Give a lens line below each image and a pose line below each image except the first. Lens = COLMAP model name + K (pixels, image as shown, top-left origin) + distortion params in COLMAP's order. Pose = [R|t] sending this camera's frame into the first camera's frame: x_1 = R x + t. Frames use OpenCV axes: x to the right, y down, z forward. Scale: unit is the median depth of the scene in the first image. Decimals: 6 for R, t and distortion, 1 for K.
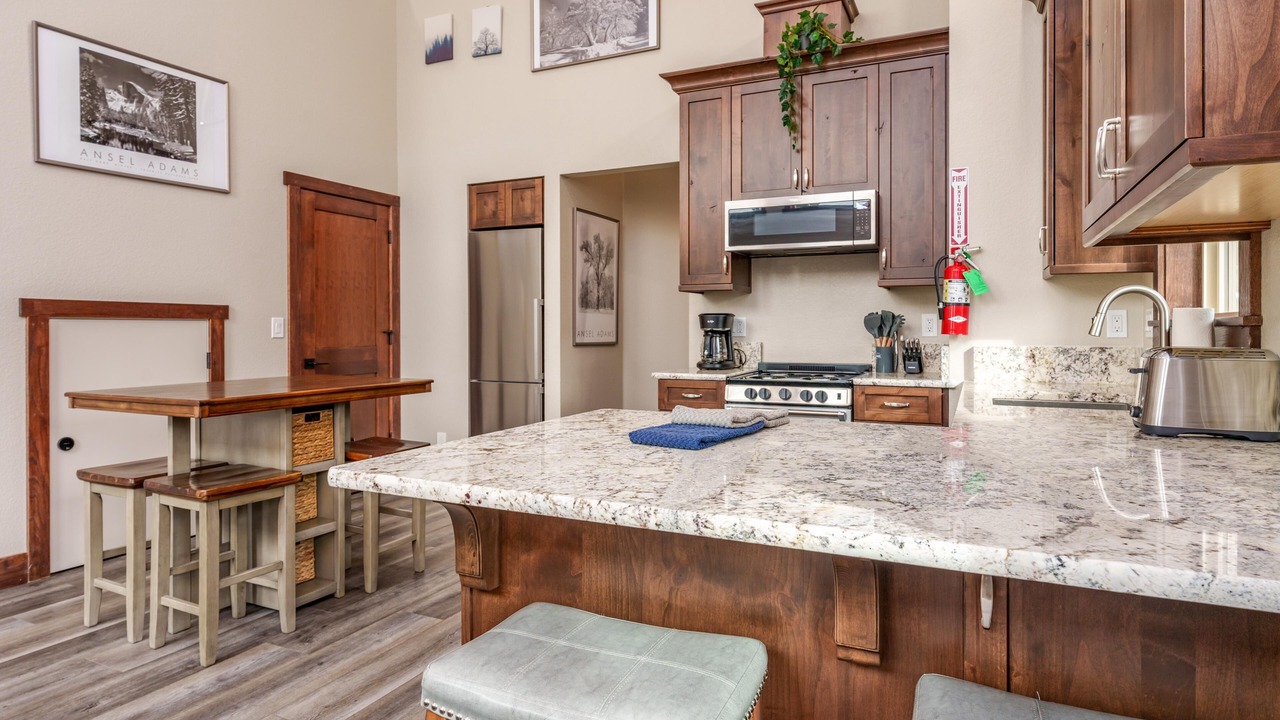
lens RADIAL K [[713.1, 0, 640.4], [0, 713.1, 330.1], [0, 0, 1]] dist [-0.000043, -0.000101]
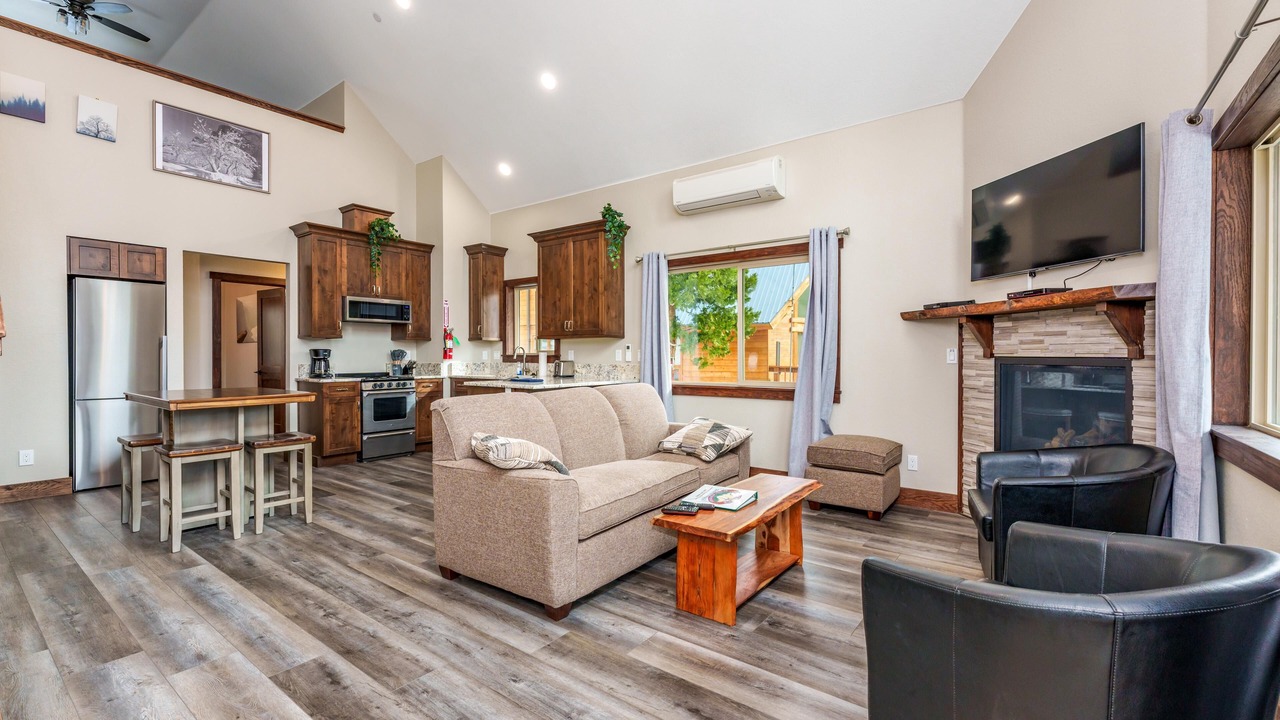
lens RADIAL K [[543.9, 0, 640.0], [0, 543.9, 360.0], [0, 0, 1]] dist [-0.001799, 0.000026]
pose [[0.199508, -0.007022, 0.979871, -1.067782], [0.002763, 0.999974, 0.006604, -0.001273], [-0.979892, 0.001390, 0.199523, -0.130923]]
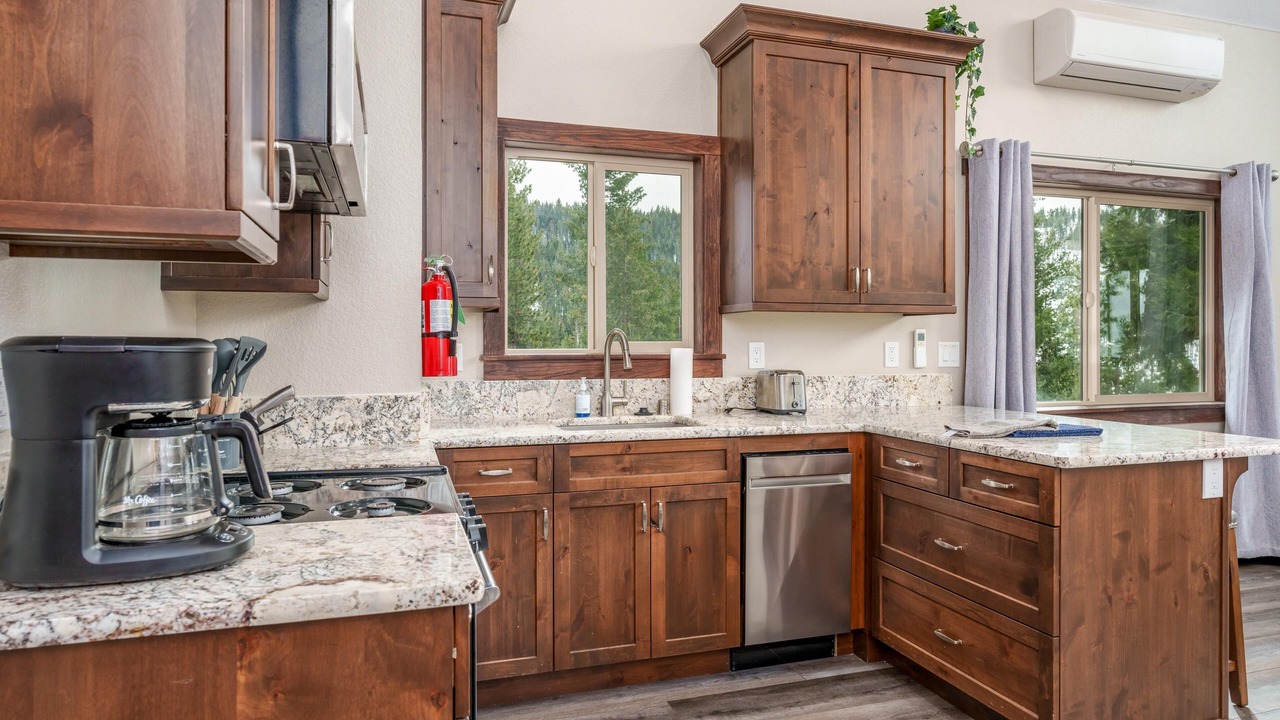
lens RADIAL K [[768.4, 0, 640.4], [0, 768.4, 342.3], [0, 0, 1]] dist [0.000364, 0.000080]
pose [[-0.683823, 0.002993, 0.729642, -0.184891], [0.005536, 0.999984, 0.001086, -0.019404], [-0.729627, 0.004781, -0.683829, 0.961454]]
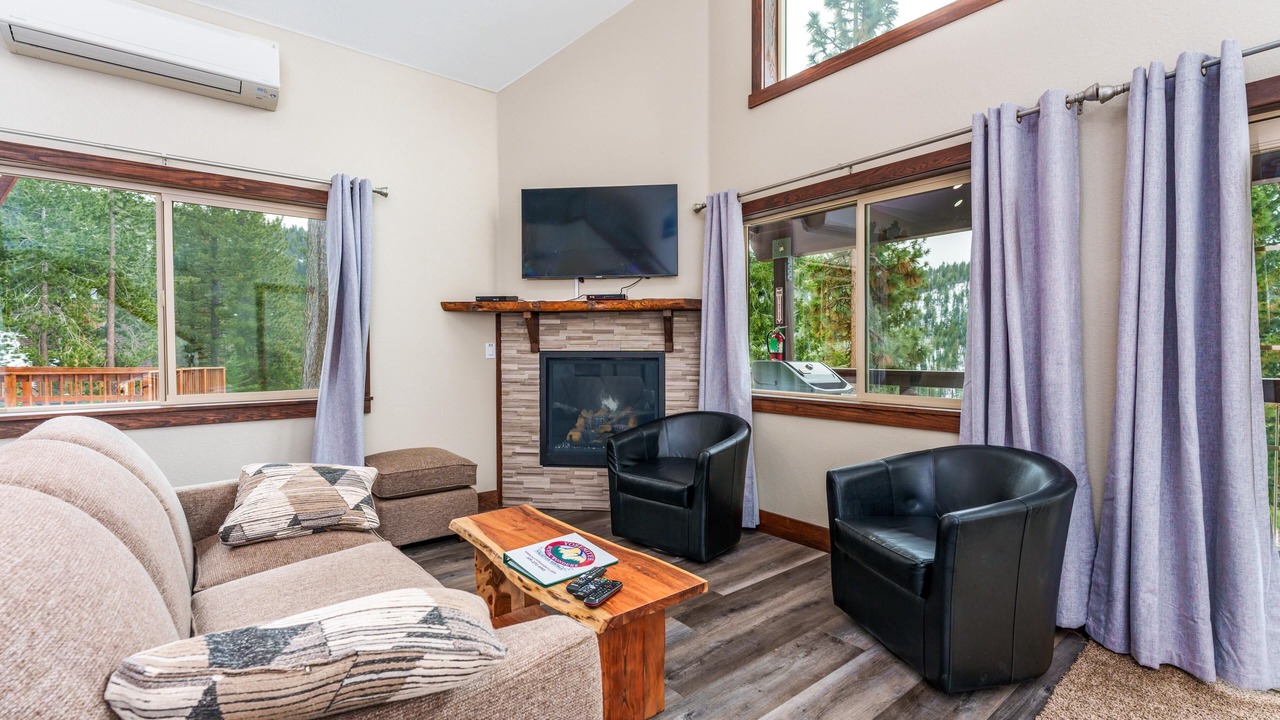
lens RADIAL K [[554.8, 0, 640.0], [0, 554.8, 360.0], [0, 0, 1]] dist [-0.000401, -0.000075]
pose [[-0.900990, -0.003417, 0.433827, -0.691340], [0.006593, 0.999746, 0.021566, -0.003434], [-0.433790, 0.022291, -0.900738, 0.256658]]
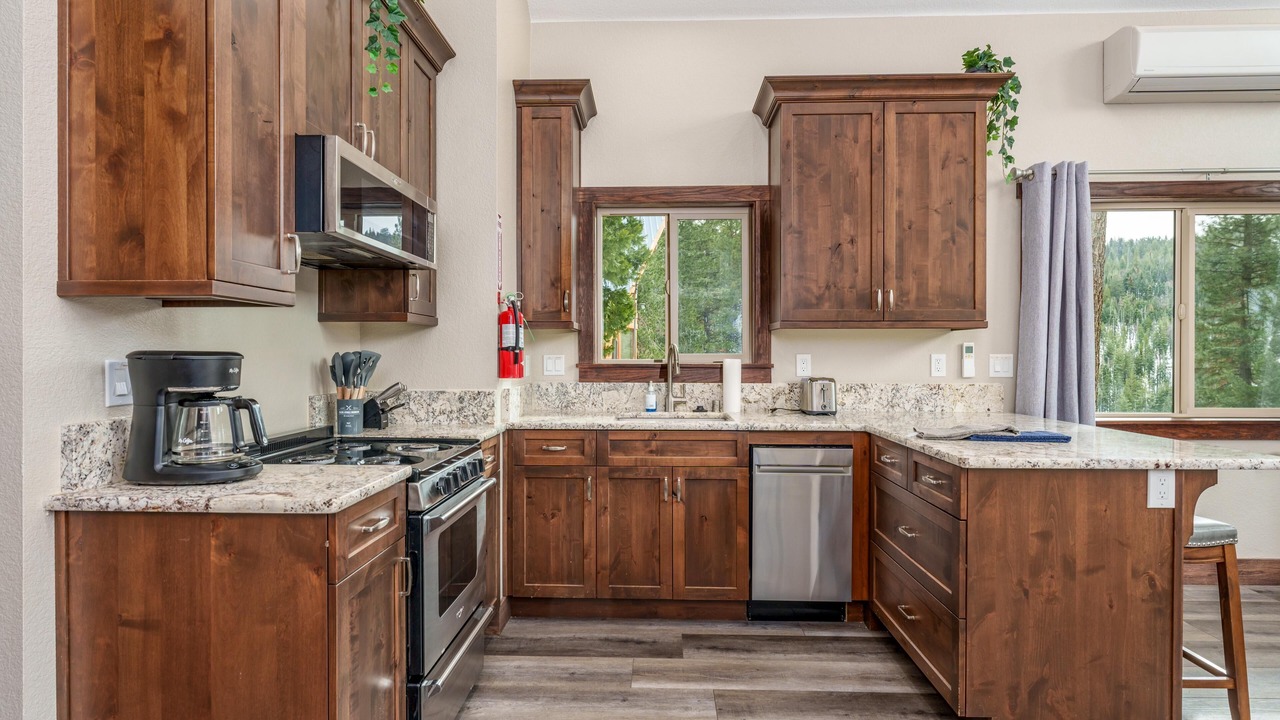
lens RADIAL K [[632.7, 0, 640.9], [0, 632.7, 357.7], [0, 0, 1]] dist [0.000321, -0.000110]
pose [[-0.395530, -0.002406, 0.918450, -0.324773], [0.004864, 0.999977, 0.004715, -0.018415], [-0.918440, 0.006332, -0.395509, 0.825629]]
